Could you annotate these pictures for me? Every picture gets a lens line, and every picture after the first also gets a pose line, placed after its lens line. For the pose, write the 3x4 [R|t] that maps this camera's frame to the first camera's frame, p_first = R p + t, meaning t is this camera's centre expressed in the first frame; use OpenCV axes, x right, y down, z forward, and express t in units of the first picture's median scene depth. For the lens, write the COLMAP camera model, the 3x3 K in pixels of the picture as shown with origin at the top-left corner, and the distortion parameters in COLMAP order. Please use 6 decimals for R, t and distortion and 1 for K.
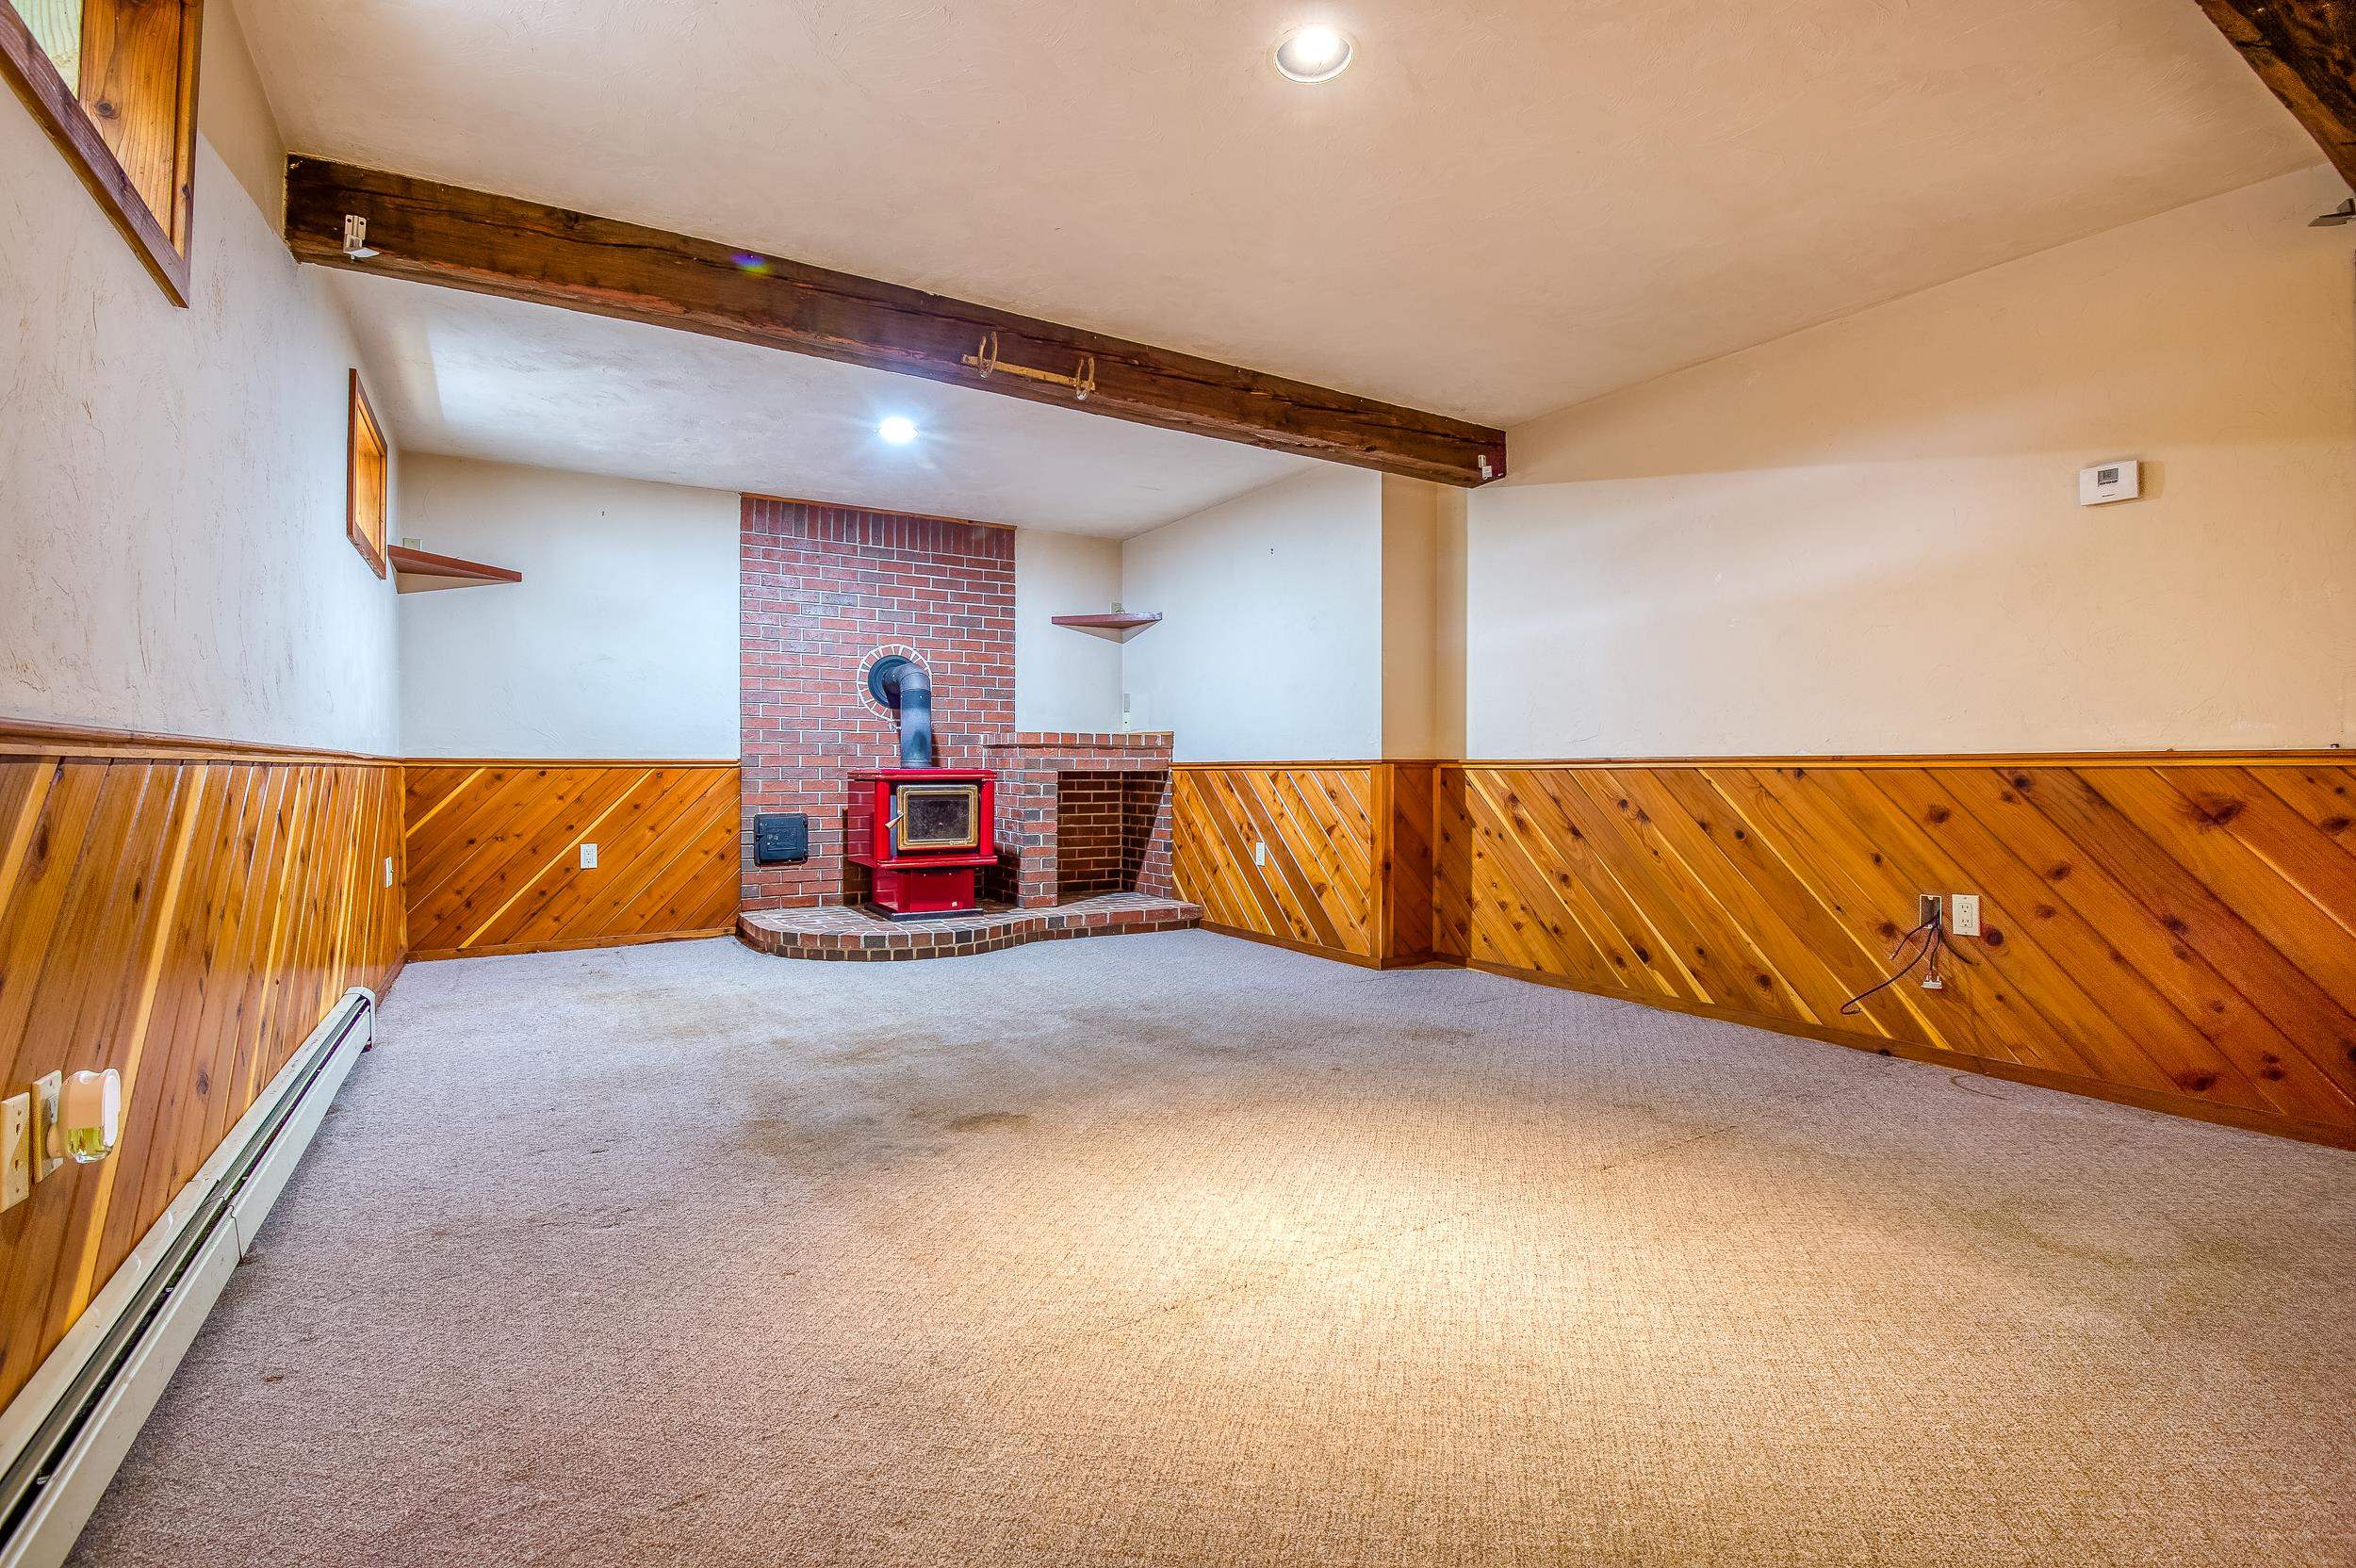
lens RADIAL K [[1082.2, 0, 1183.4], [0, 1082.2, 770.3], [0, 0, 1]] dist [-0.019812, -0.010929]
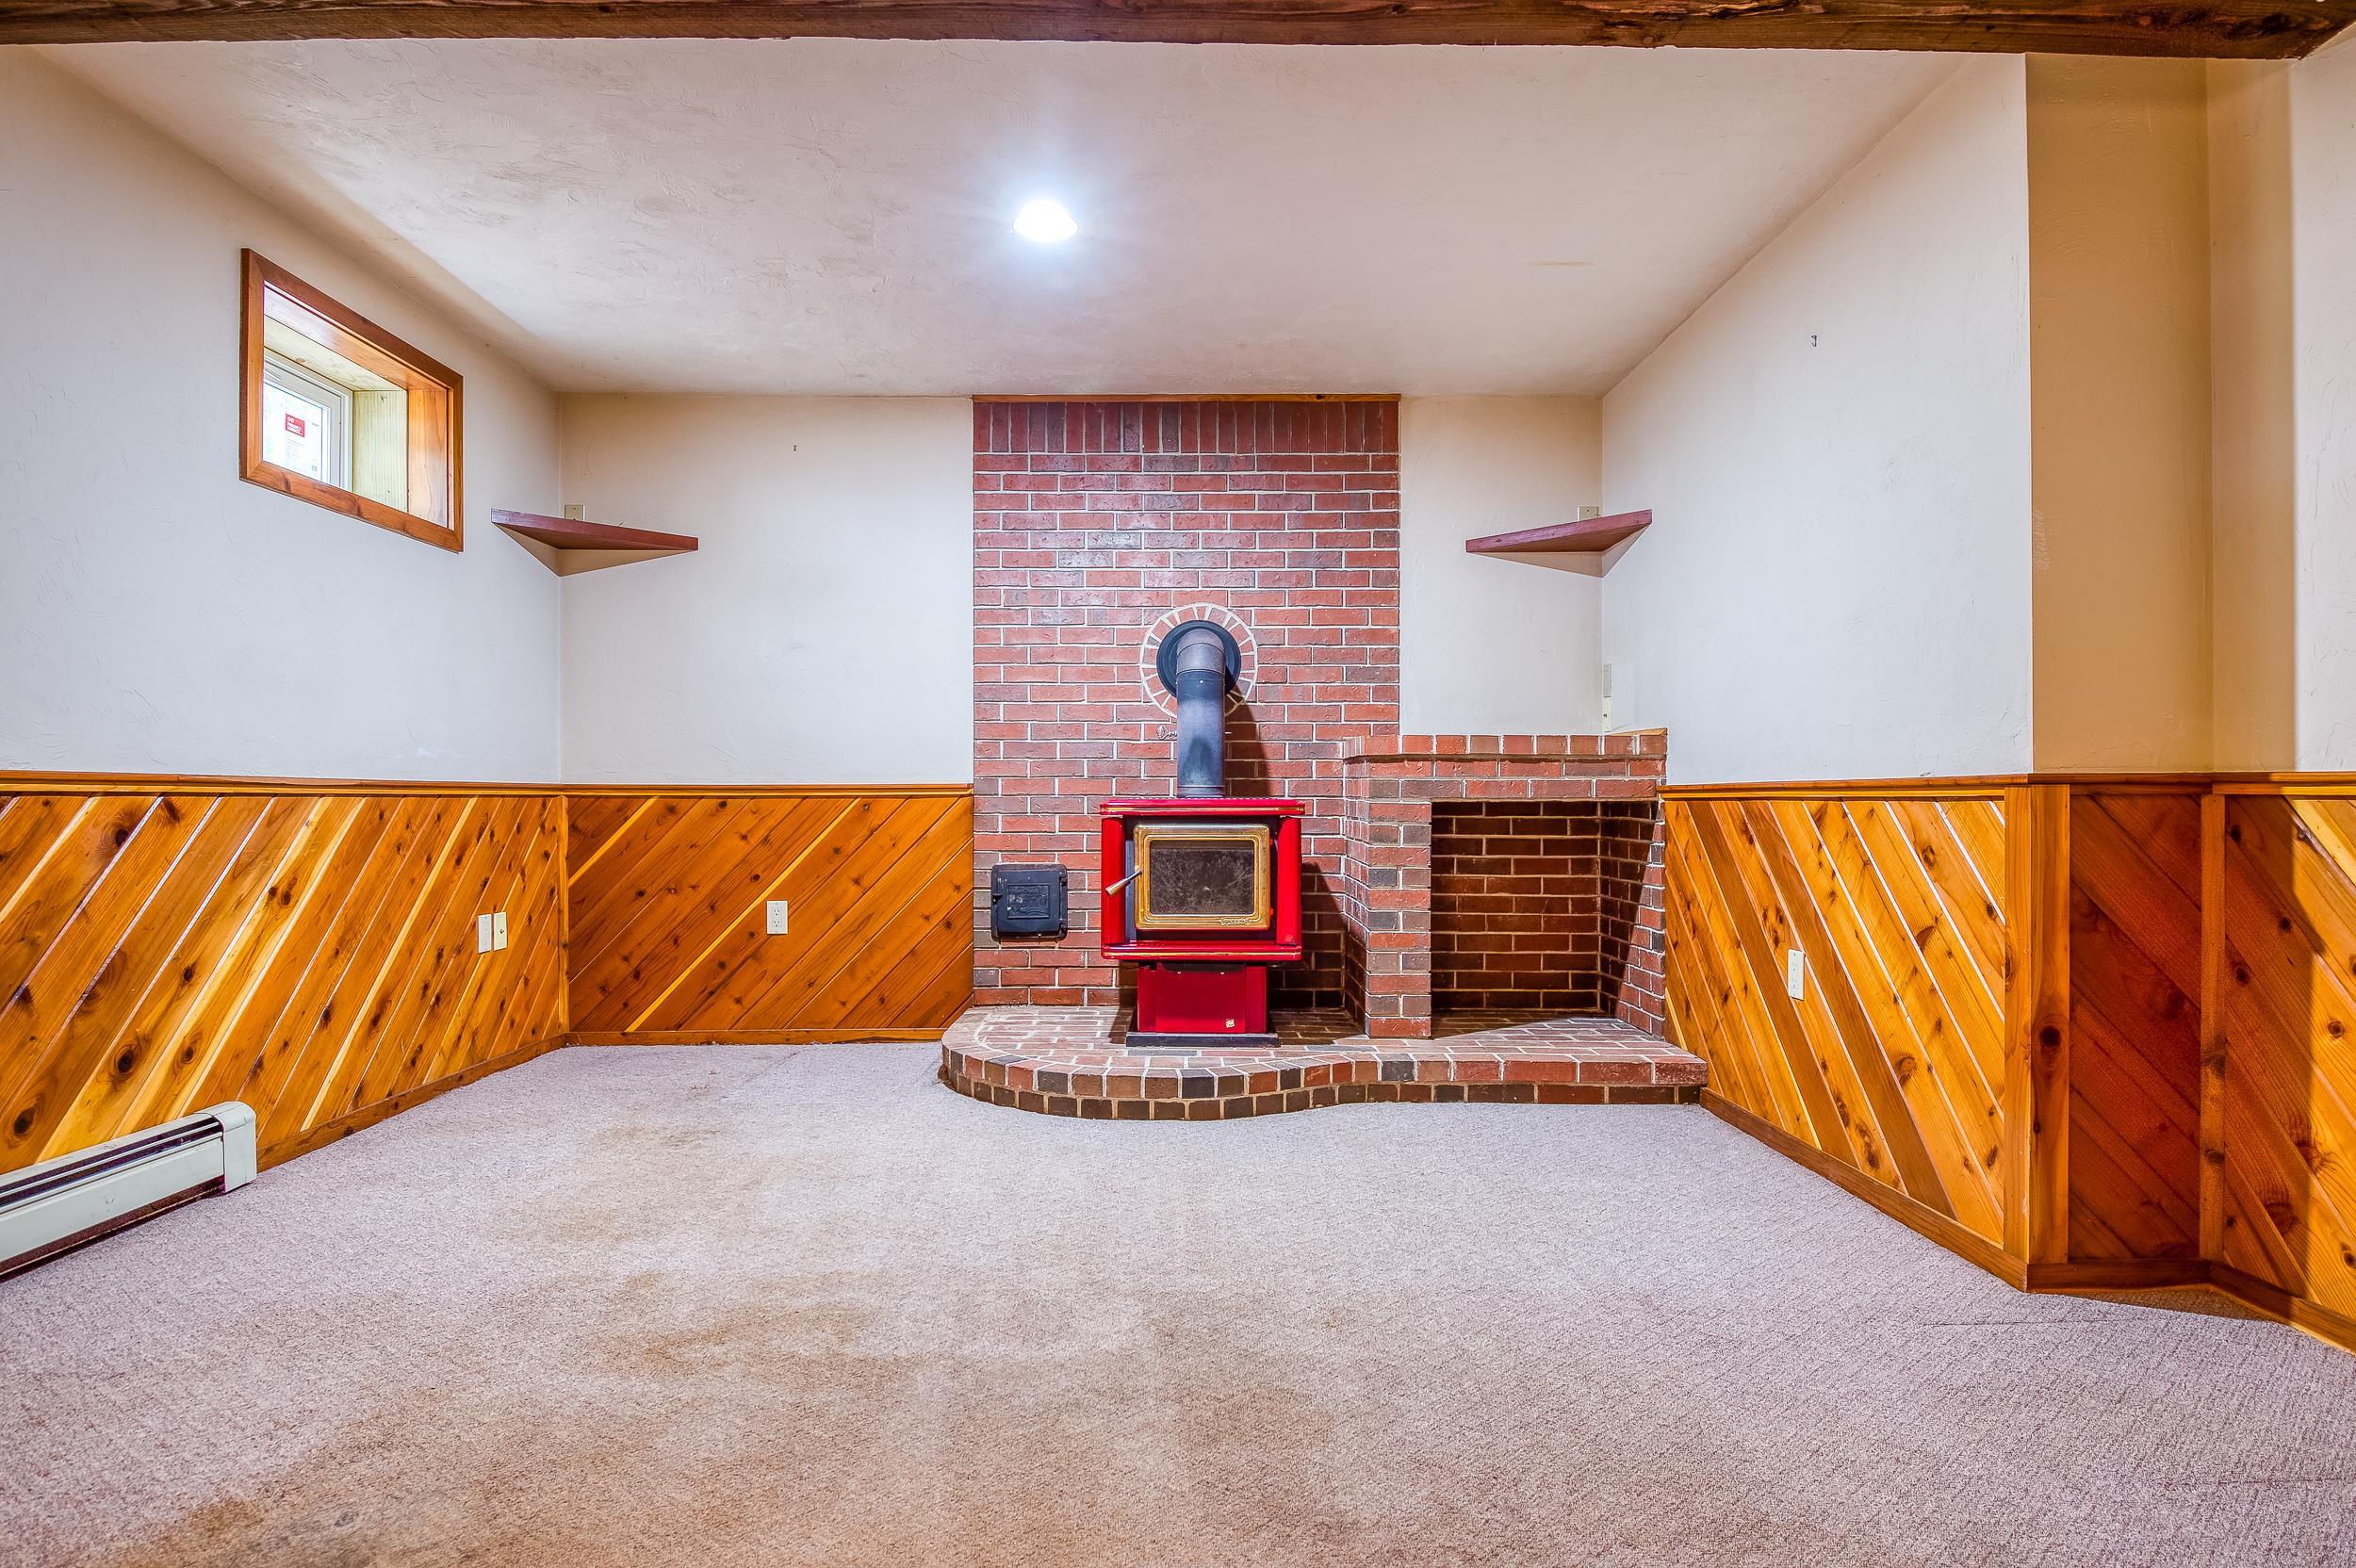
lens RADIAL K [[1346.5, 0, 1162.5], [0, 1346.5, 794.5], [0, 0, 1]] dist [-0.004269, -0.014912]
pose [[0.852169, -0.002068, -0.523262, 0.148696], [0.000010, 0.999992, -0.003937, -0.000430], [0.523266, 0.003350, 0.852163, 0.350013]]
